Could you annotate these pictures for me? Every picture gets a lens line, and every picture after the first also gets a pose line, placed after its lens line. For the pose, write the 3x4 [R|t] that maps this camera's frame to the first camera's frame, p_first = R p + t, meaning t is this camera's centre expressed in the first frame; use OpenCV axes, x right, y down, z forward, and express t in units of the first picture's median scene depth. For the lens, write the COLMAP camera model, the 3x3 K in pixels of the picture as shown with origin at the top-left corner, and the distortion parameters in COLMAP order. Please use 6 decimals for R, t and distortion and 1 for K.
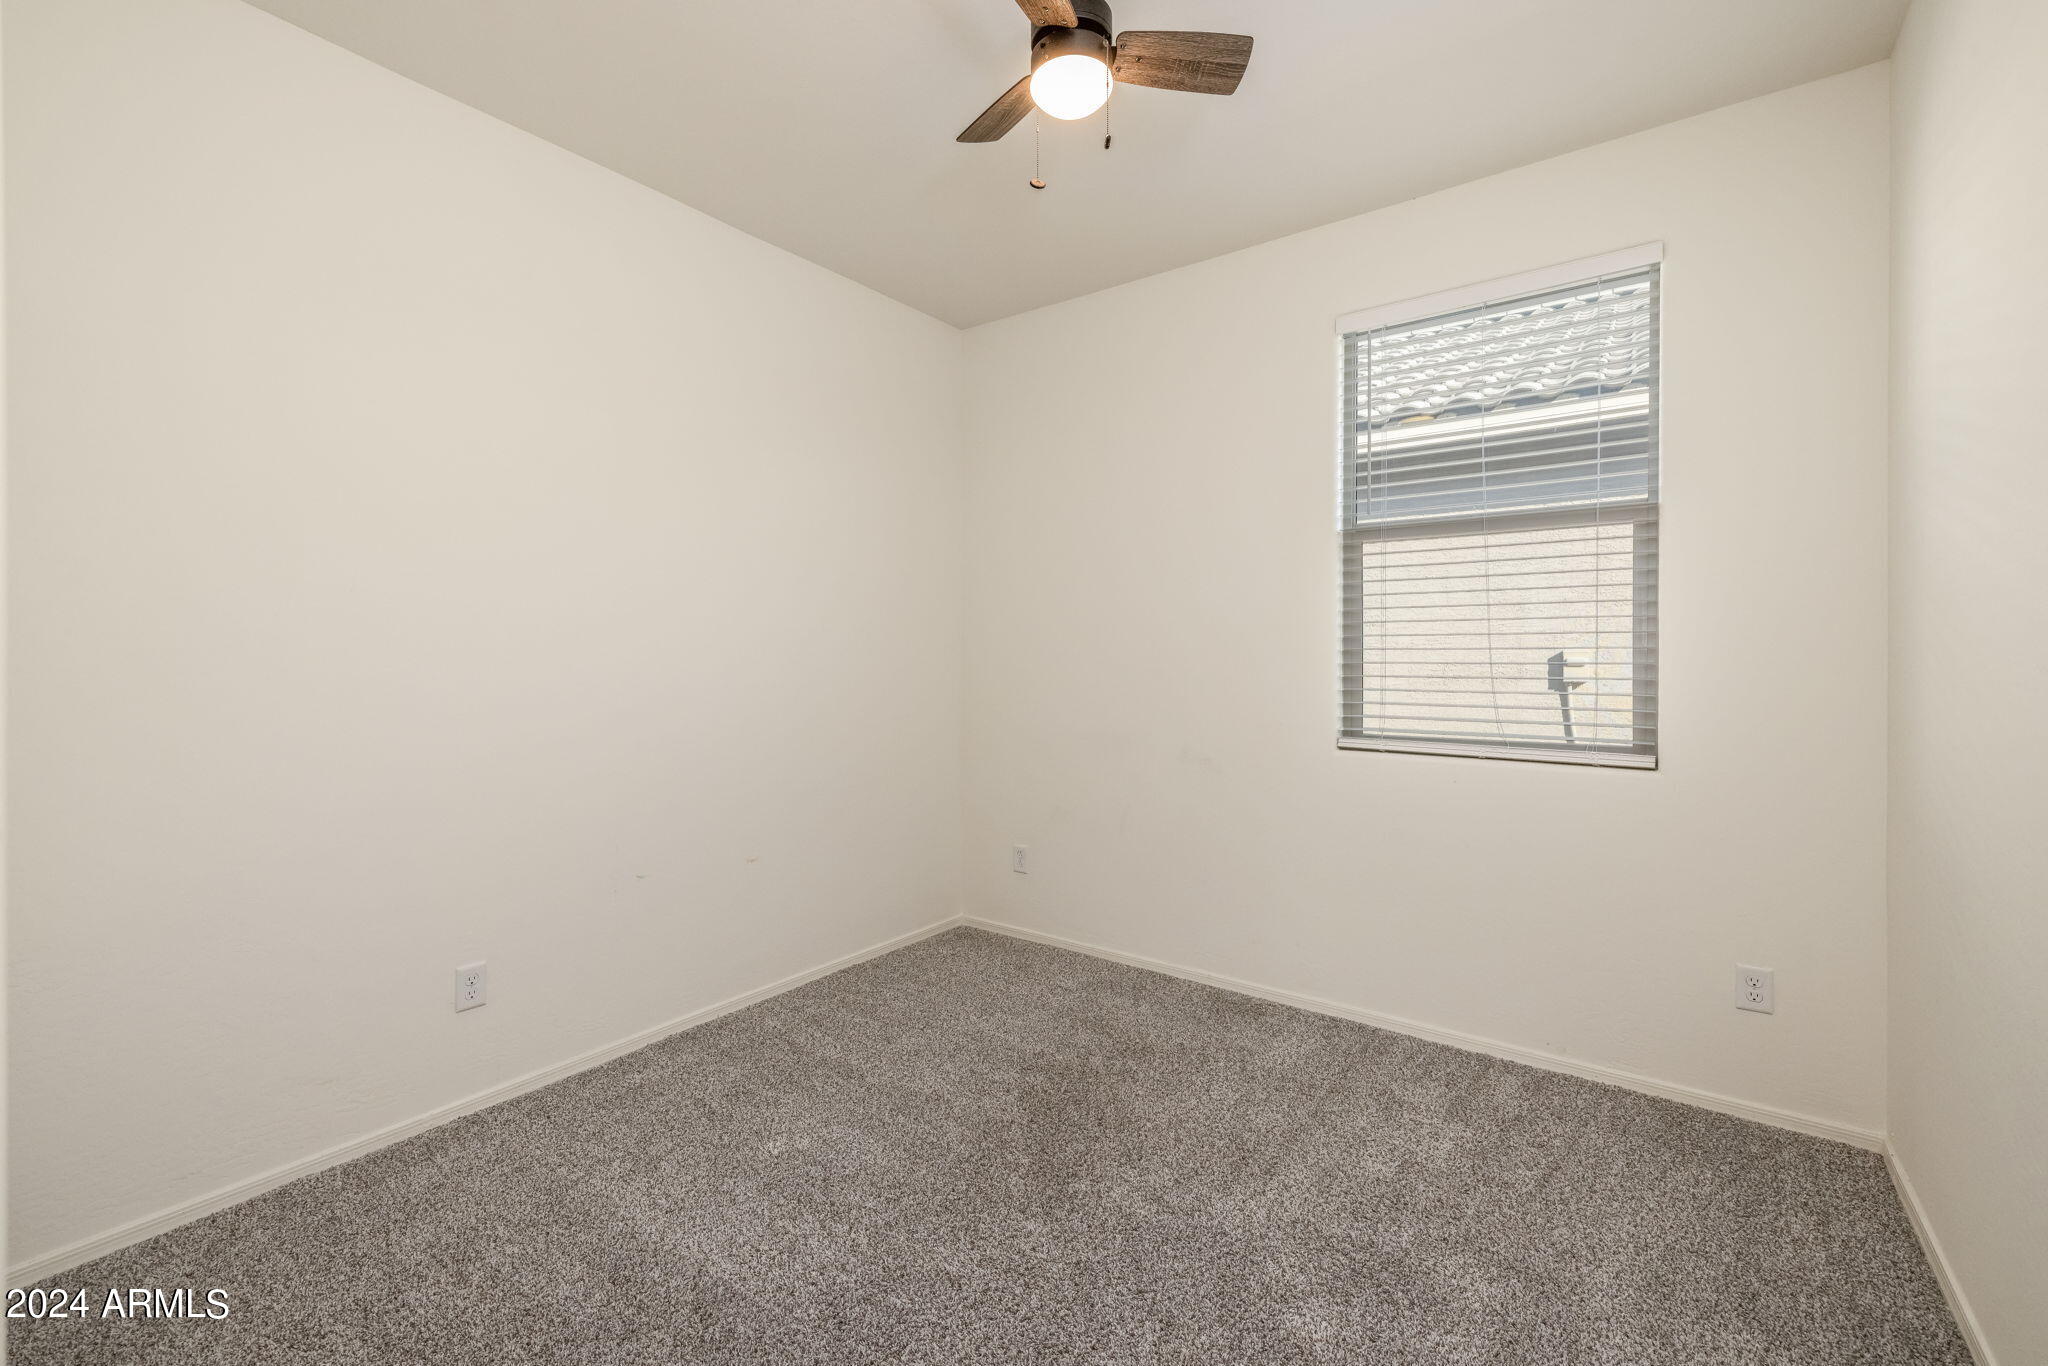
lens RADIAL K [[878.2, 0, 1020.4], [0, 878.2, 670.4], [0, 0, 1]] dist [-0.003207, -0.000386]
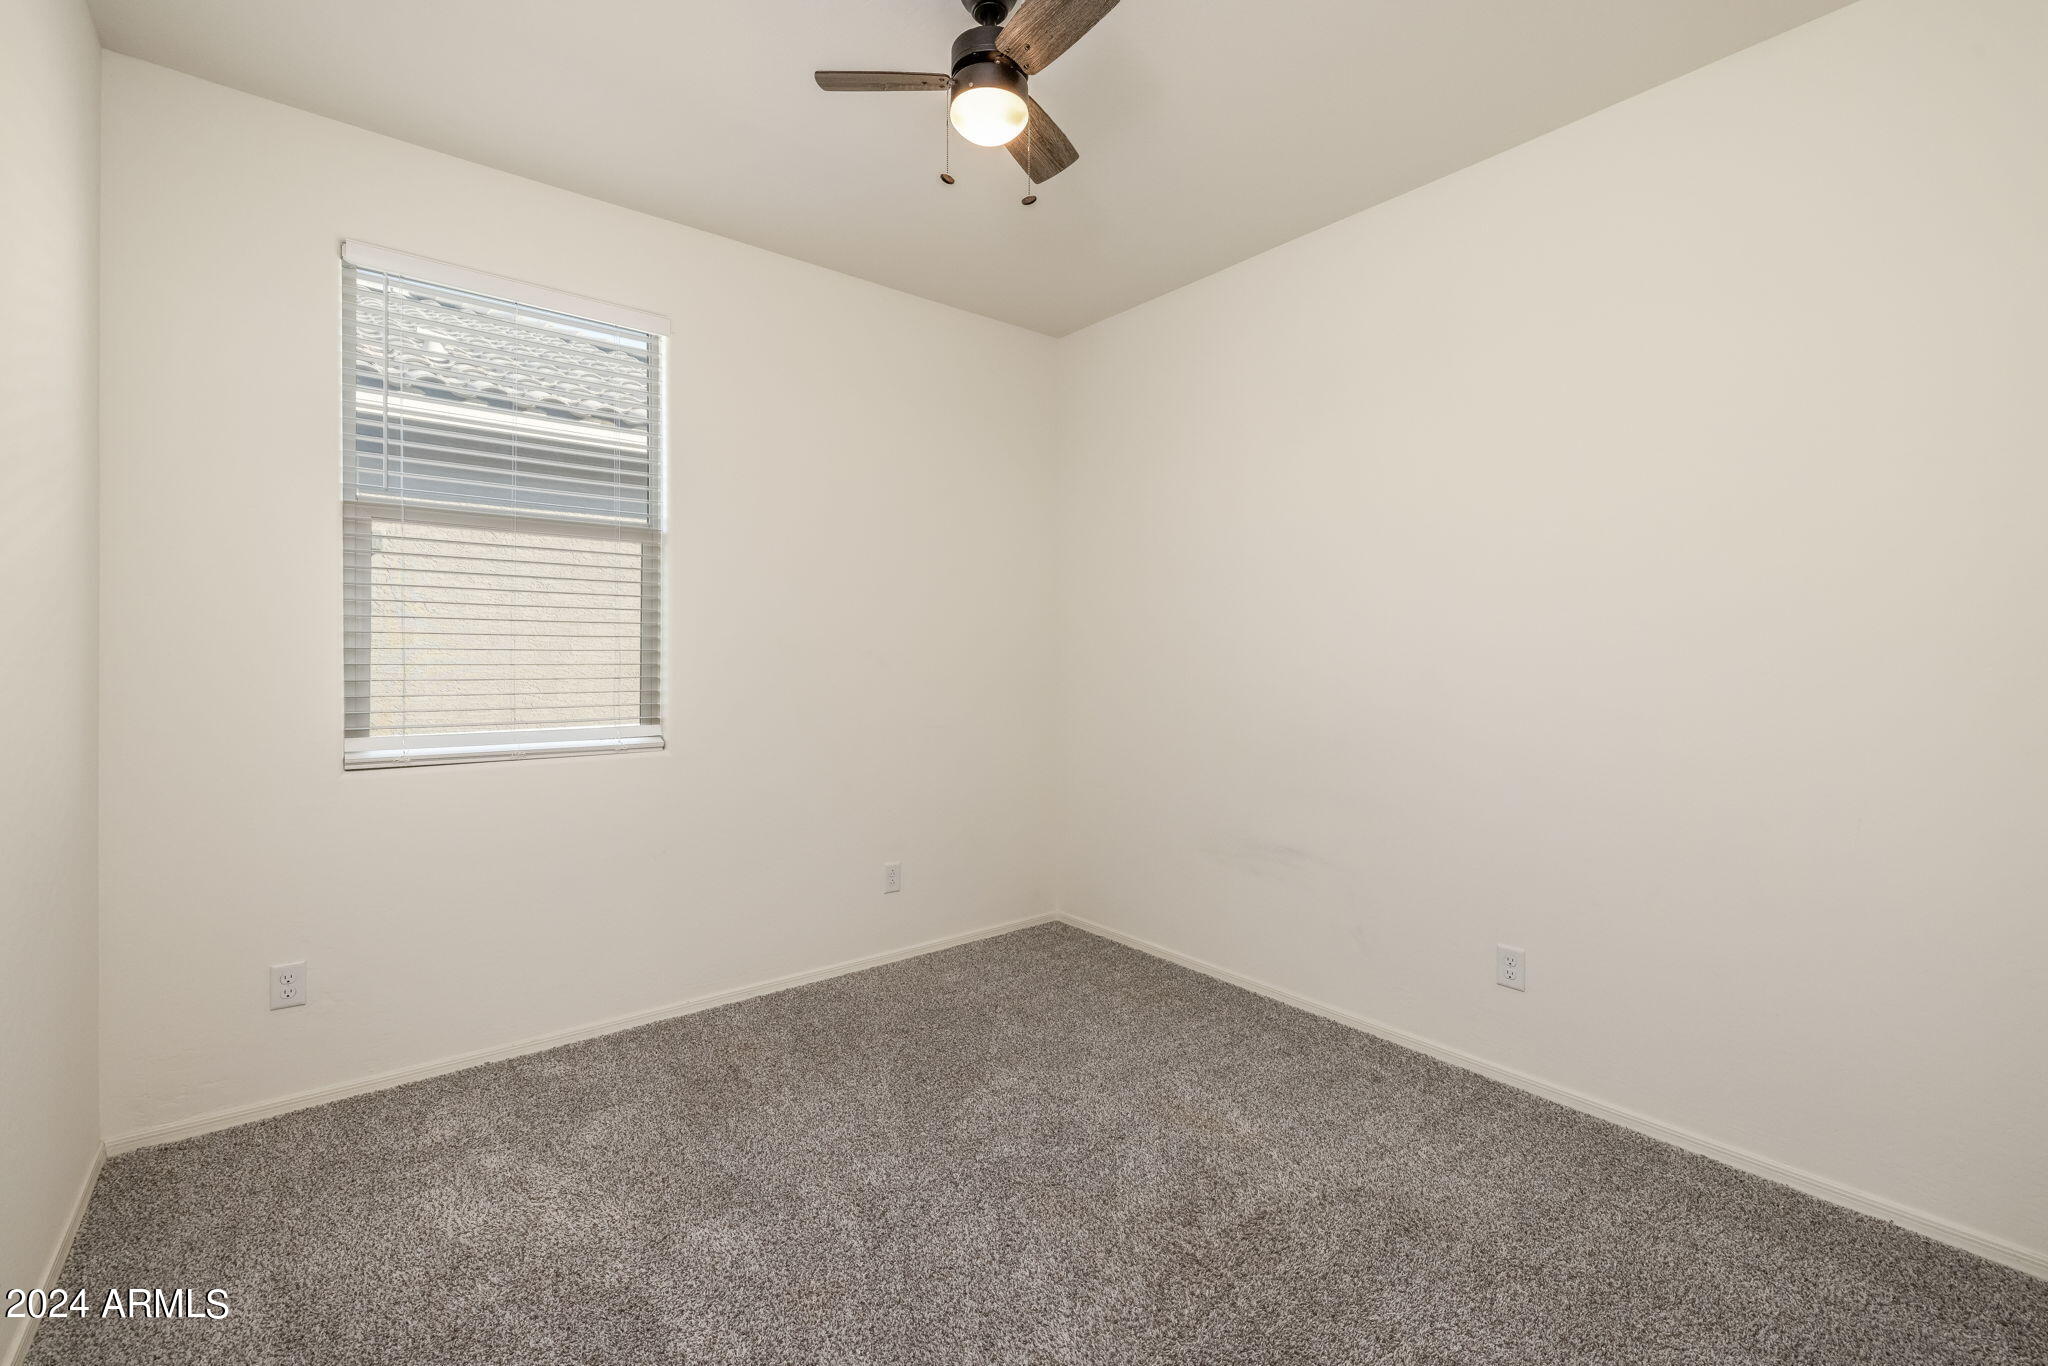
lens RADIAL K [[878.2, 0, 1020.4], [0, 878.2, 670.4], [0, 0, 1]] dist [-0.003207, -0.000386]
pose [[0.244604, -0.010014, 0.969571, -0.297066], [0.007166, 0.999938, 0.008520, -0.005117], [-0.969597, 0.004864, 0.244660, 0.207149]]
